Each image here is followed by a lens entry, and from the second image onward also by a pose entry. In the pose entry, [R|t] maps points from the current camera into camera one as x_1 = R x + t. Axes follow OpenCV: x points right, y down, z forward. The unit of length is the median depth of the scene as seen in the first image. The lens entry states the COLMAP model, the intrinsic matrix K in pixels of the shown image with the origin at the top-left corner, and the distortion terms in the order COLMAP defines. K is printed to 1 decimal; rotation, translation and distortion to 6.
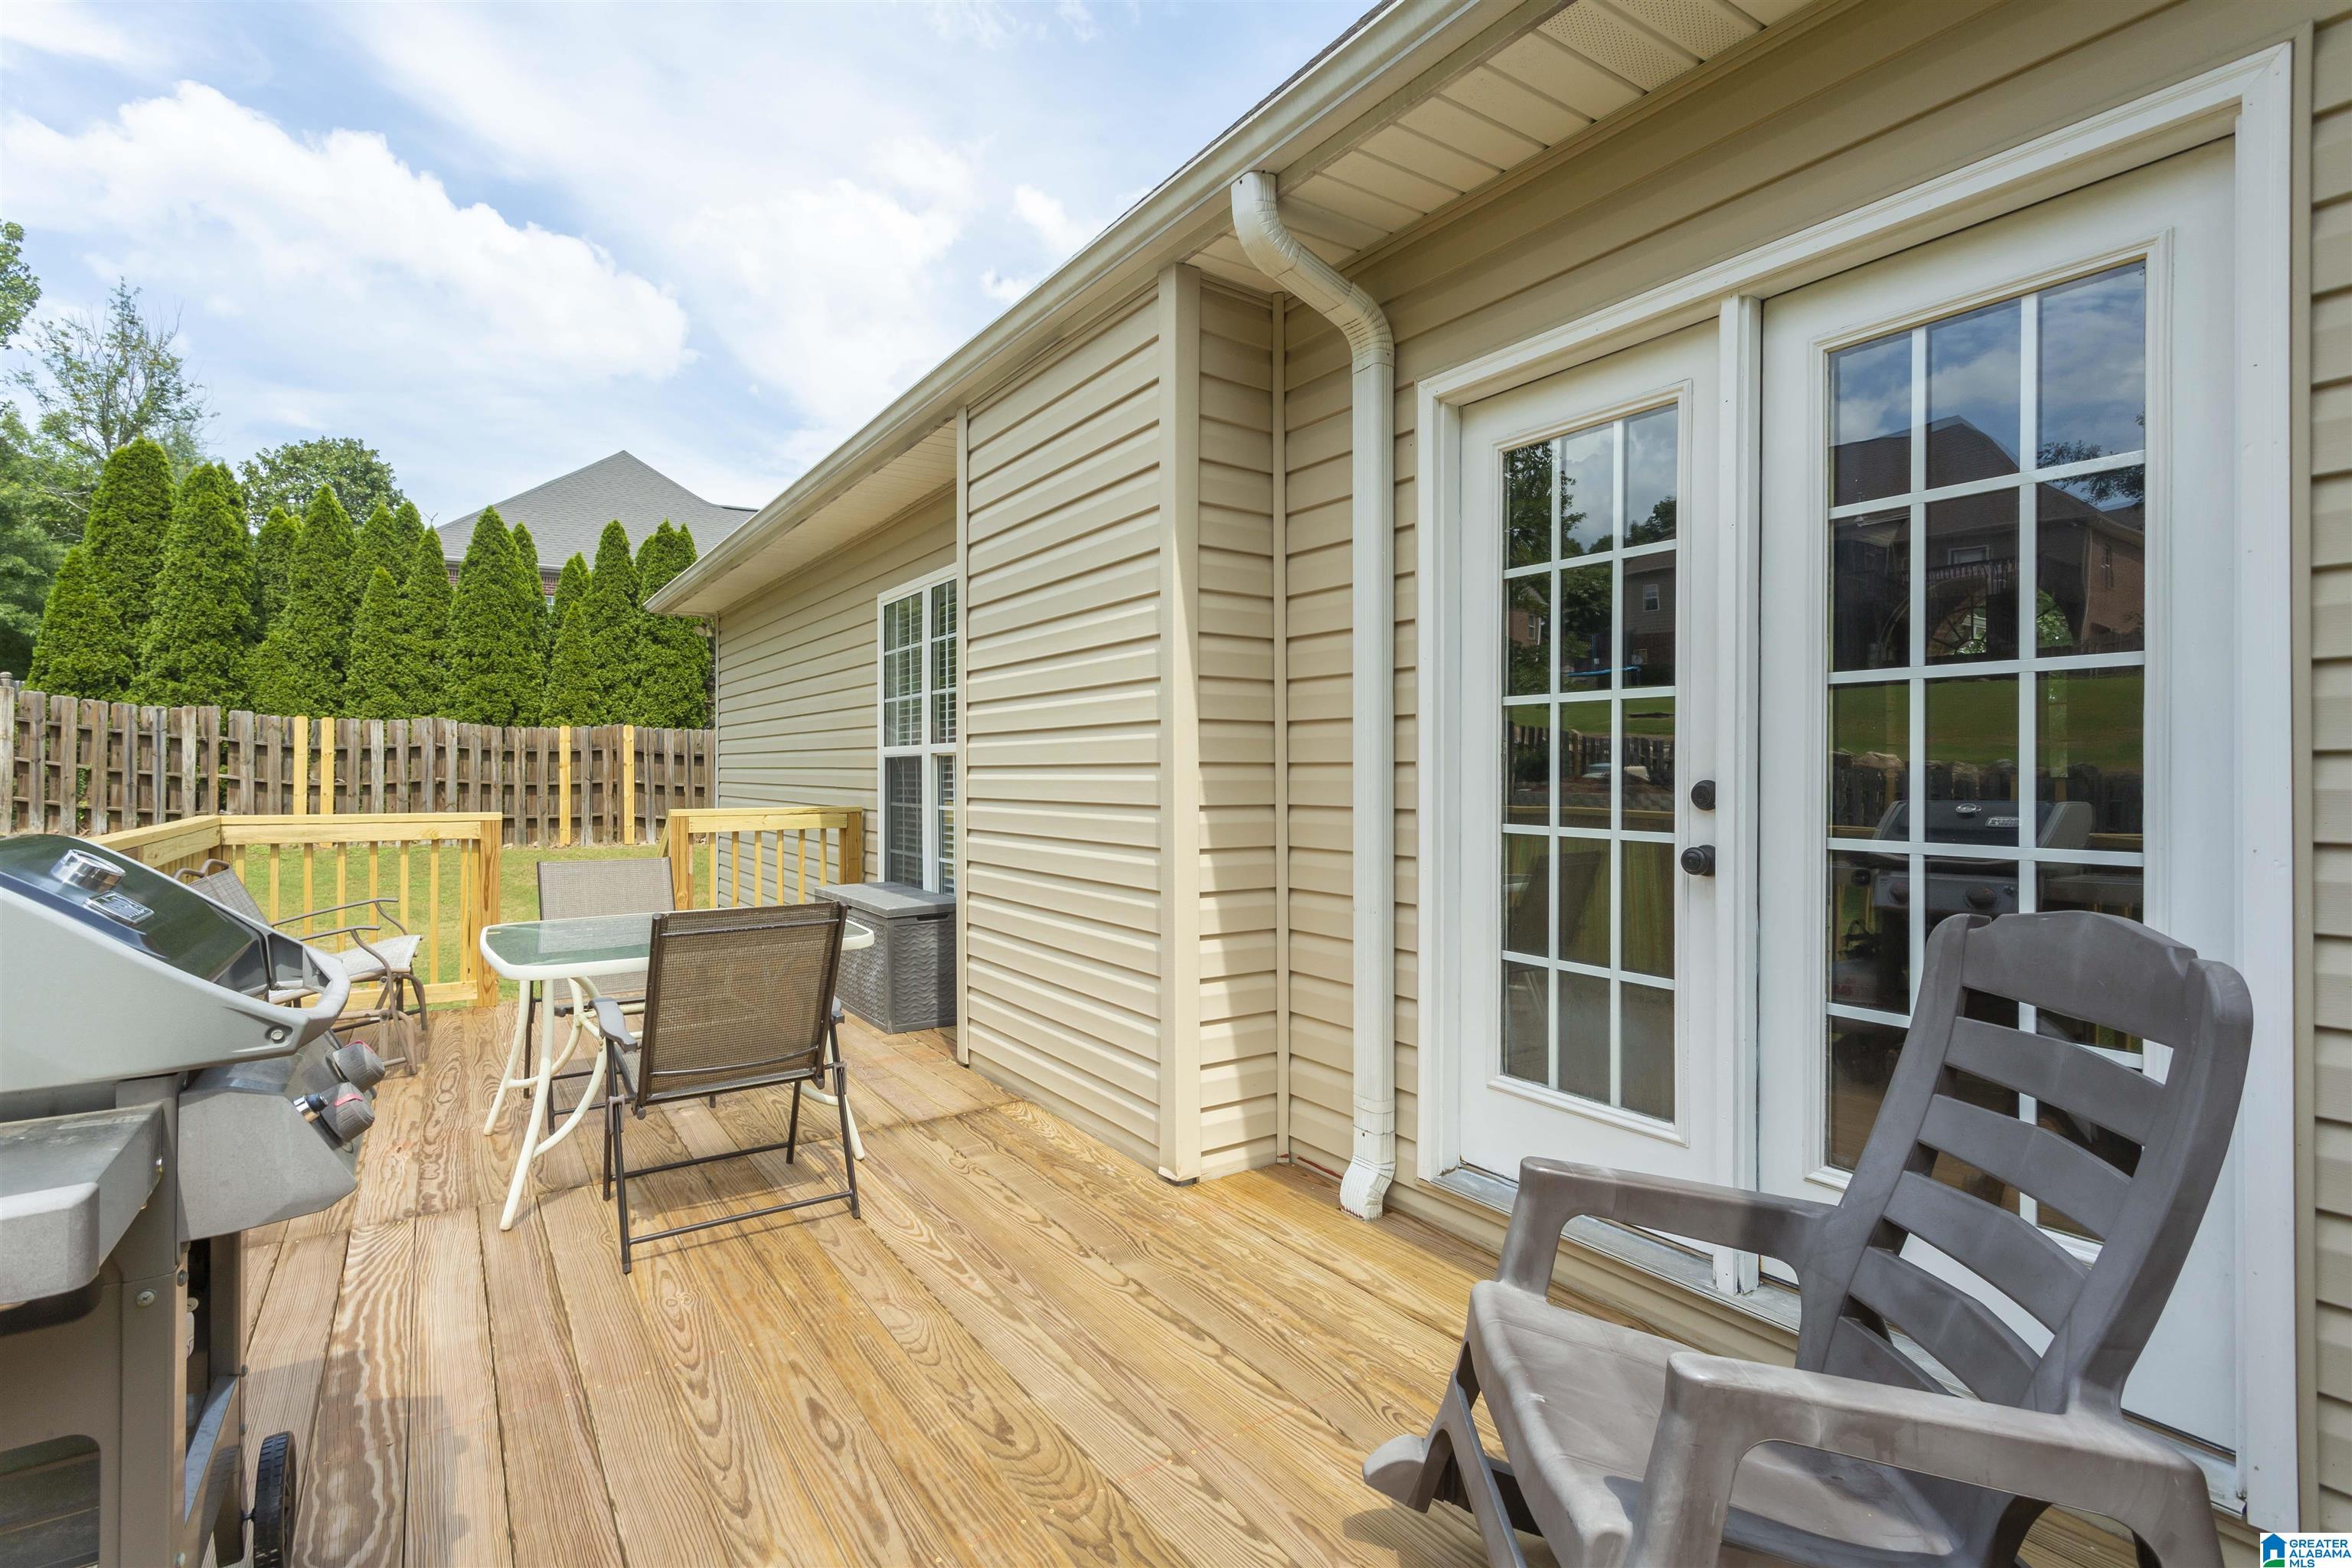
lens RADIAL K [[1123.0, 0, 1168.6], [0, 1123.0, 773.2], [0, 0, 1]] dist [-0.005511, 0.002164]
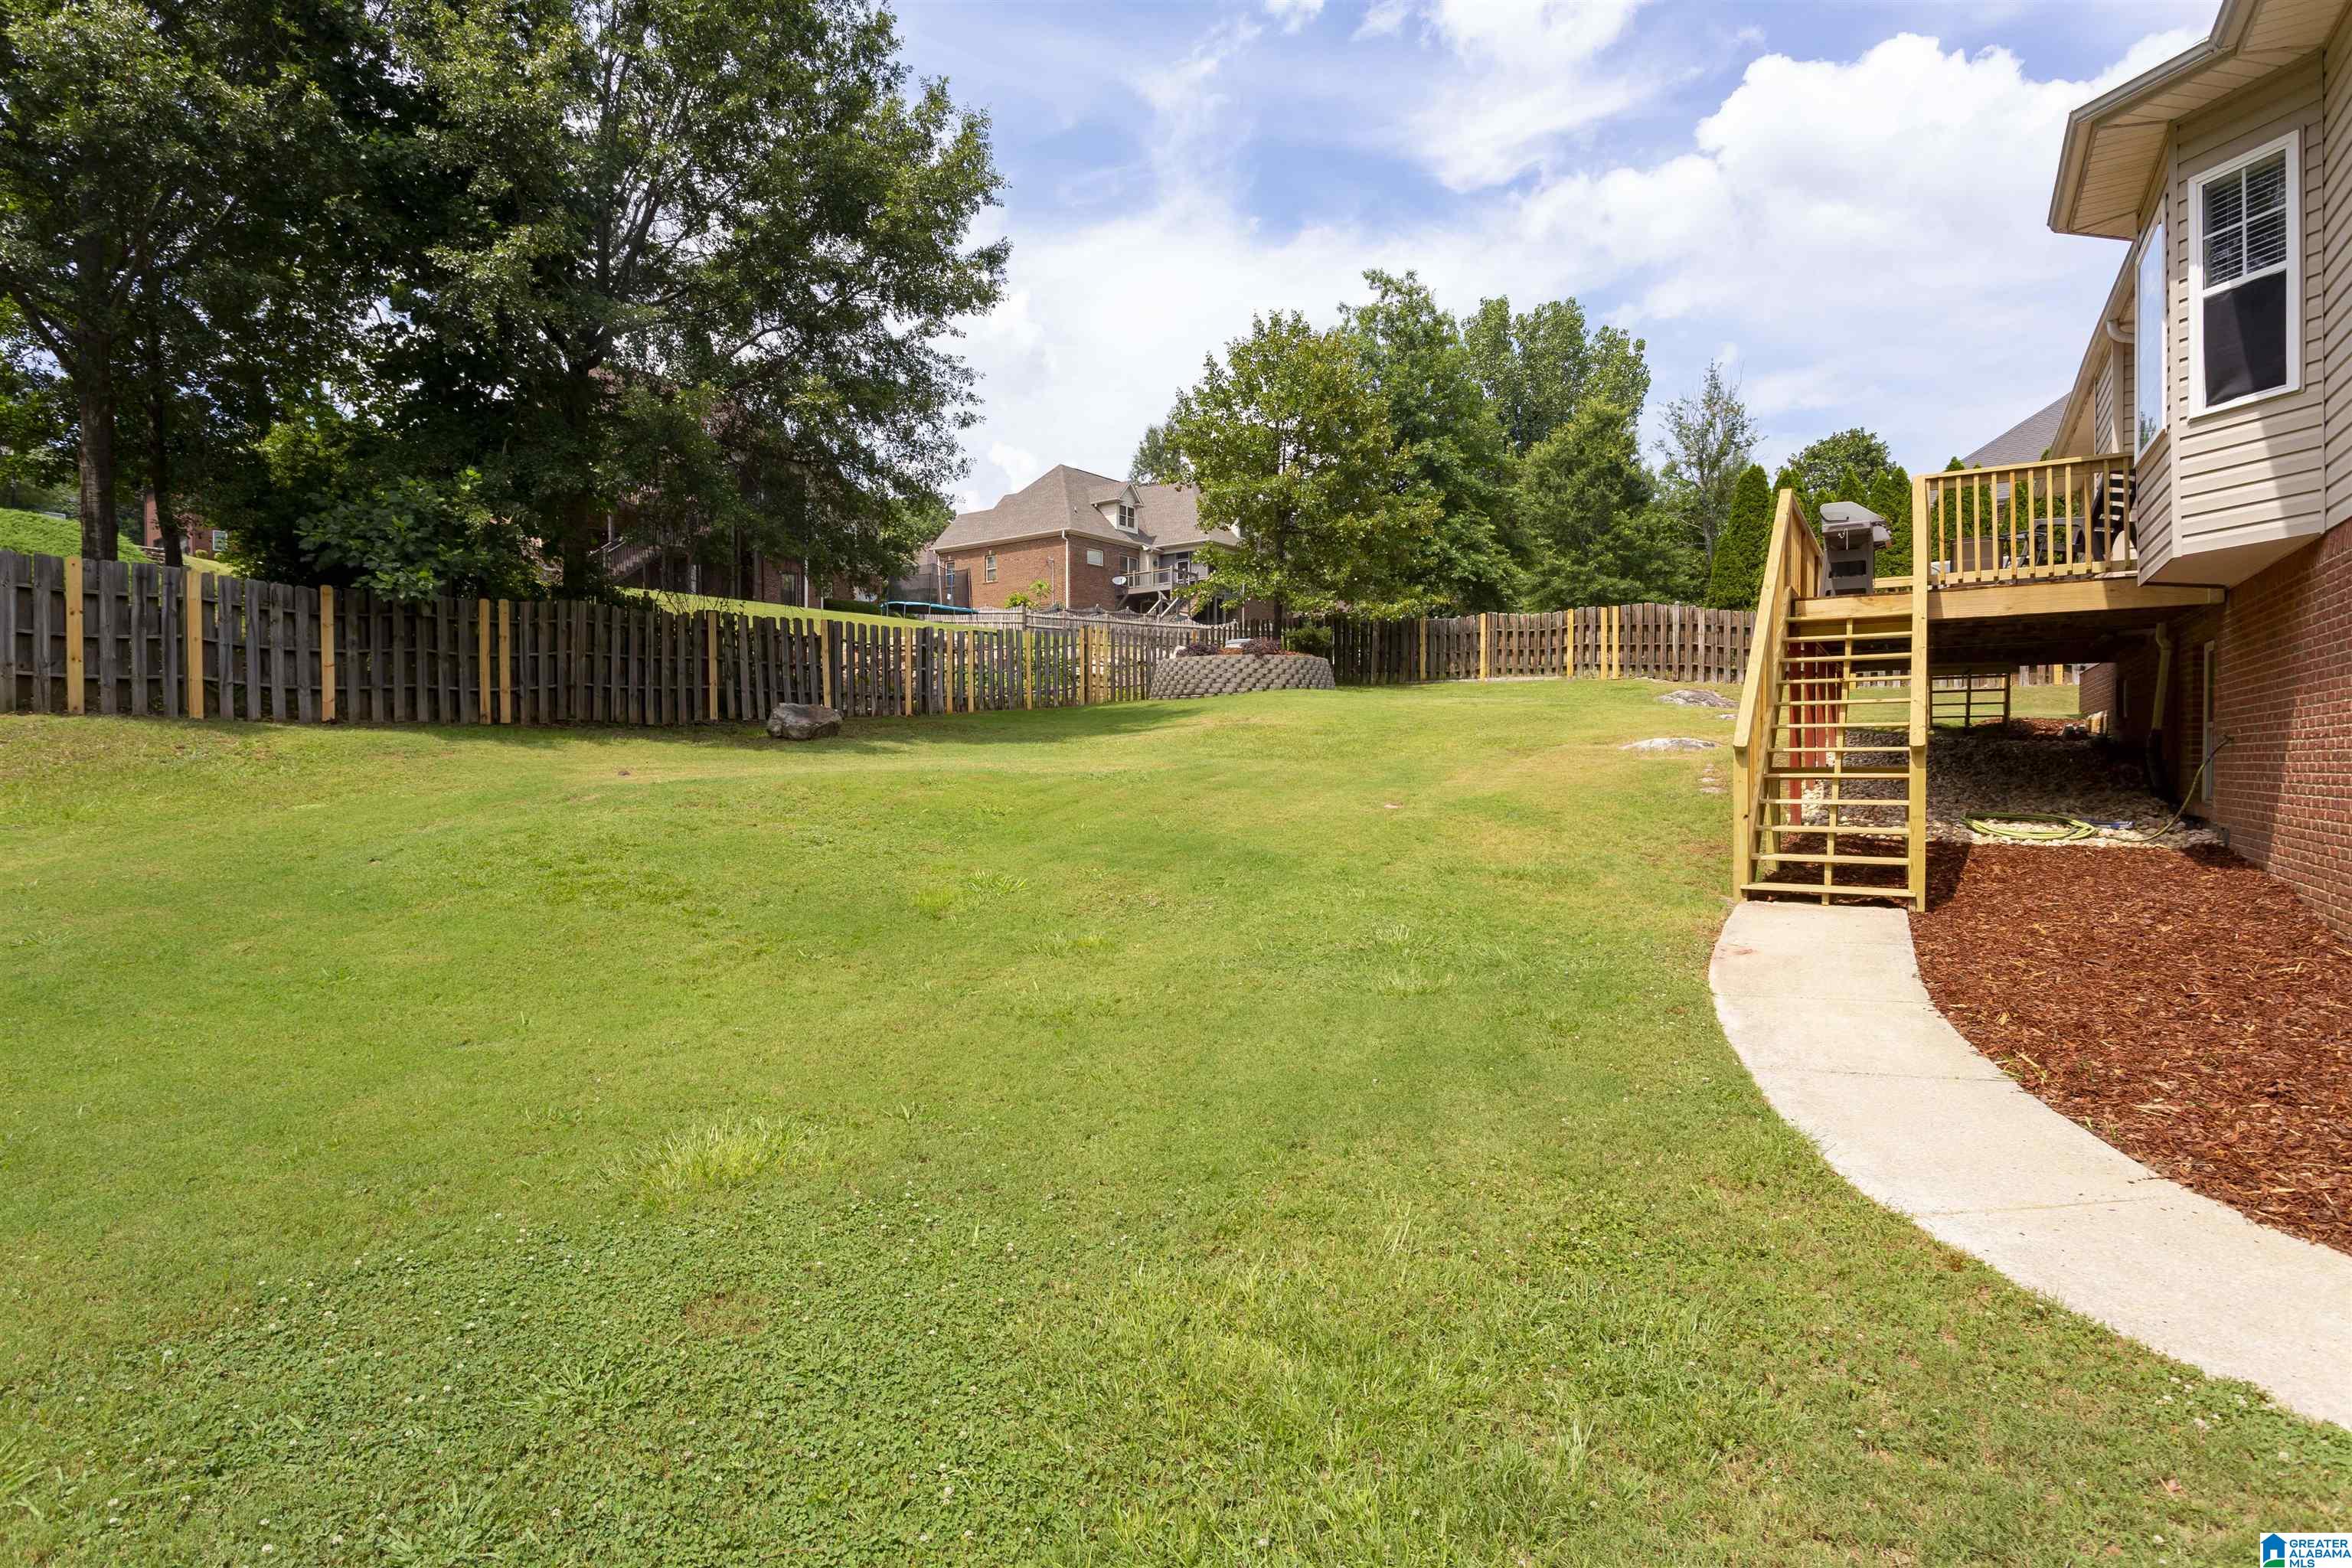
lens RADIAL K [[1254.8, 0, 1172.9], [0, 1254.8, 774.9], [0, 0, 1]] dist [0.001966, -0.002015]
pose [[0.432178, -0.002509, -0.901785, 0.417020], [0.009130, 0.999957, 0.001593, 0.158535], [0.901742, -0.008922, 0.432182, -0.608508]]
